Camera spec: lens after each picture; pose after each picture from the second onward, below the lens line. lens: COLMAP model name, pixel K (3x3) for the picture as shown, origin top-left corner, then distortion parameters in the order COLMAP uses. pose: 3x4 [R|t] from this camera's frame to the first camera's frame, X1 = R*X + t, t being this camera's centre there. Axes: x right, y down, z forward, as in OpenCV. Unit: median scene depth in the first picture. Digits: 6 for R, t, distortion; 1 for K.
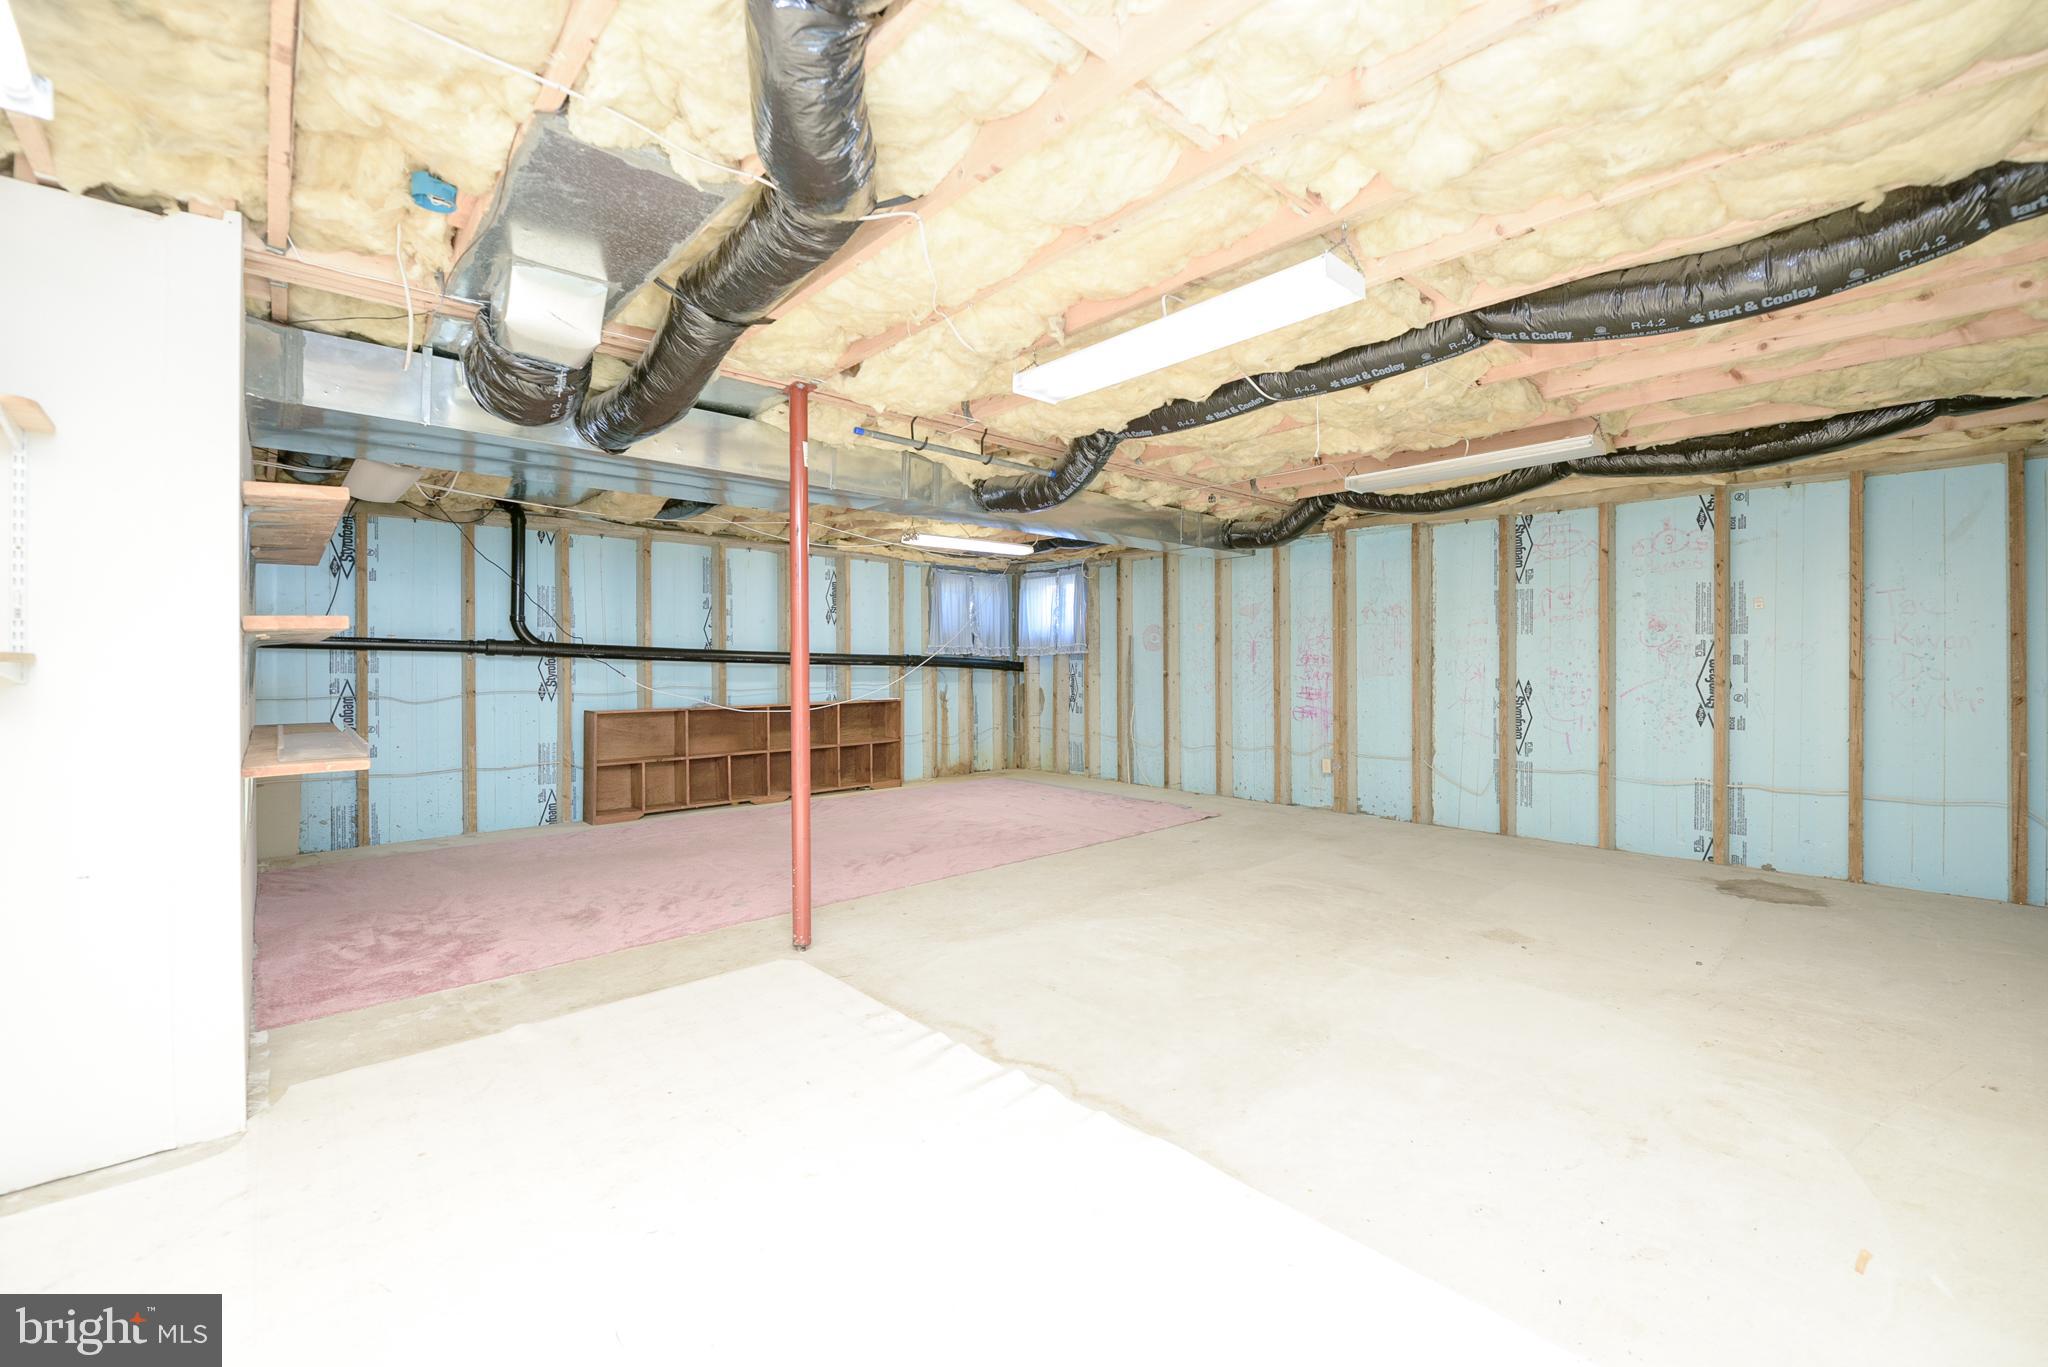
lens RADIAL K [[835.2, 0, 1024.0], [0, 835.2, 683.5], [0, 0, 1]] dist [-0.000263, -0.000021]
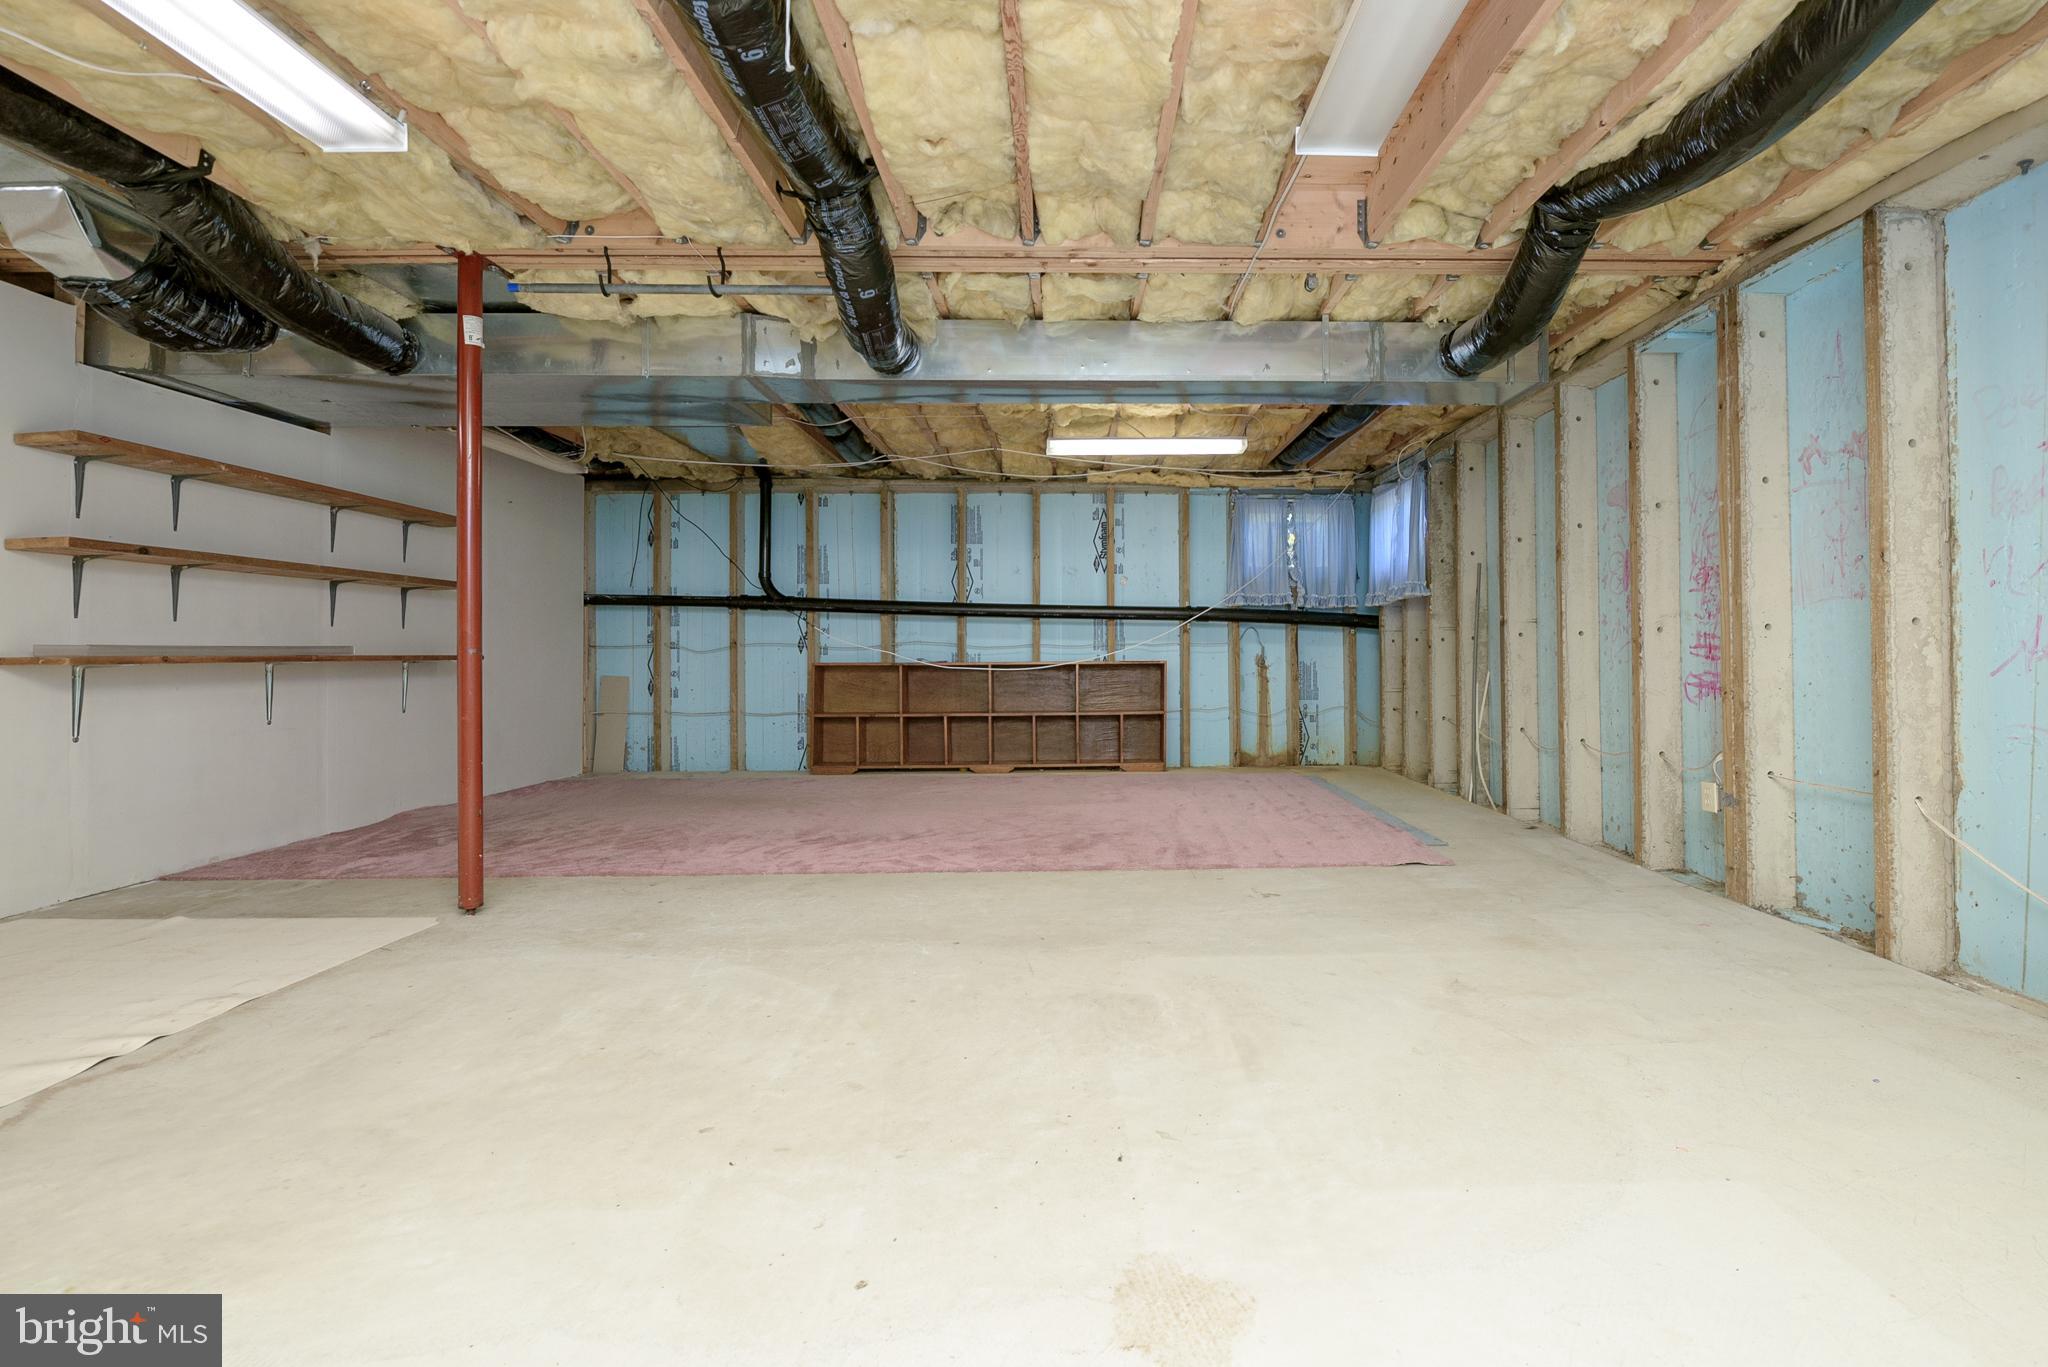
lens RADIAL K [[890.1, 0, 1027.1], [0, 890.1, 640.6], [0, 0, 1]] dist [-0.000292, 0.000016]
pose [[0.748210, -0.001230, -0.663461, 0.374129], [-0.016505, 0.999654, -0.020465, 0.021924], [0.663257, 0.026263, 0.747931, 0.330607]]
